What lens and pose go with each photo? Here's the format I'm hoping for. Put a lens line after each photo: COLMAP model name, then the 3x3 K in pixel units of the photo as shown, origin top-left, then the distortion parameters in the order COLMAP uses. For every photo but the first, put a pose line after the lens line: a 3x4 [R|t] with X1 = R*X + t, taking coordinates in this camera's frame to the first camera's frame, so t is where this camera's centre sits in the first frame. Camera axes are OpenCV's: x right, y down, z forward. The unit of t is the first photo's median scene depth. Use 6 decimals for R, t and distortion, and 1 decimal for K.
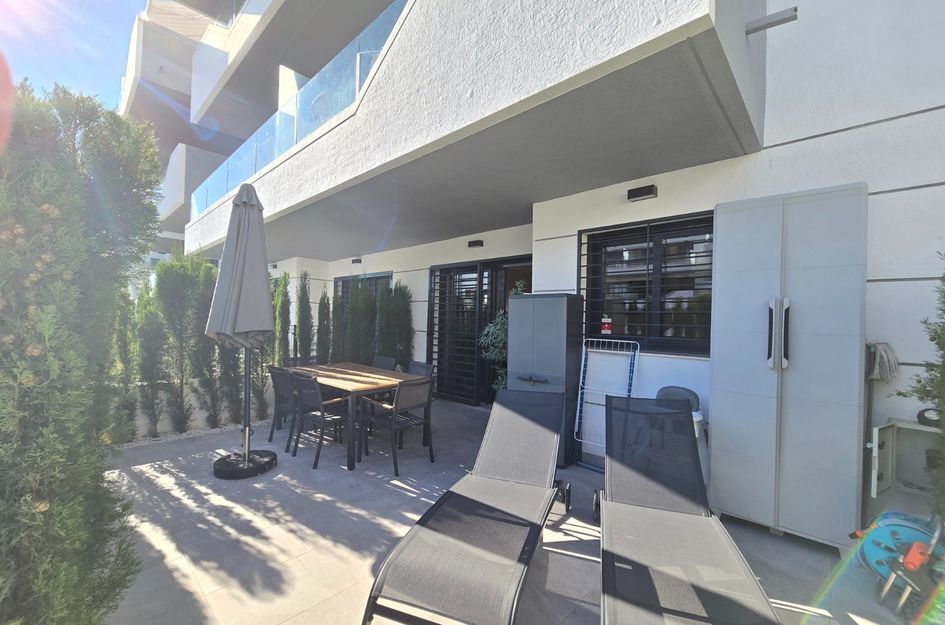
lens RADIAL K [[386.4, 0, 469.9], [0, 386.4, 313.4], [0, 0, 1]] dist [0.000446, -0.001025]
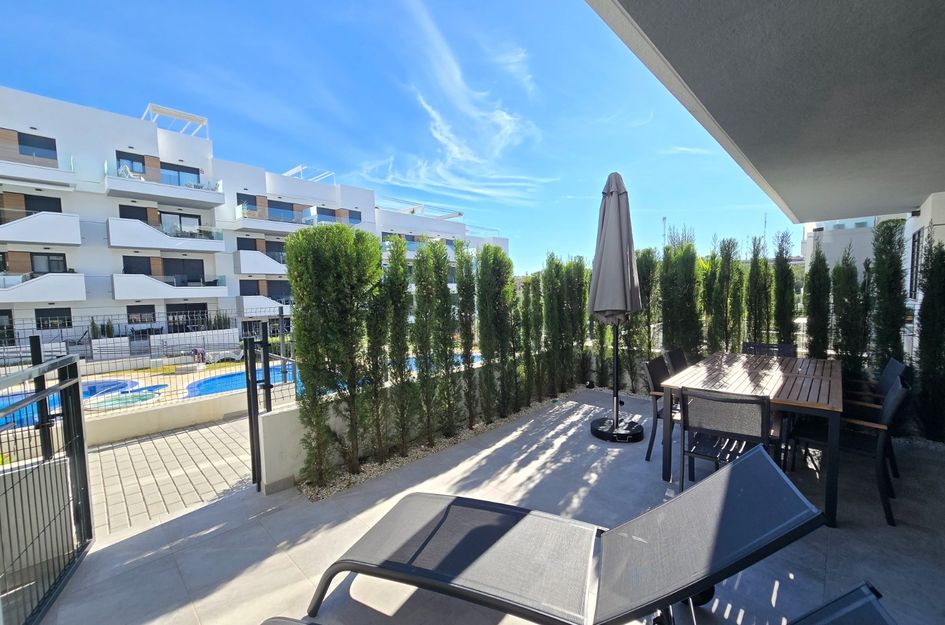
lens RADIAL K [[386.4, 0, 468.1], [0, 386.4, 313.1], [0, 0, 1]] dist [0.000446, -0.001025]
pose [[-0.005071, 0.036902, -0.999306, 0.627163], [0.034132, 0.998743, 0.036708, 0.002237], [0.999404, -0.033923, -0.006324, 0.729636]]
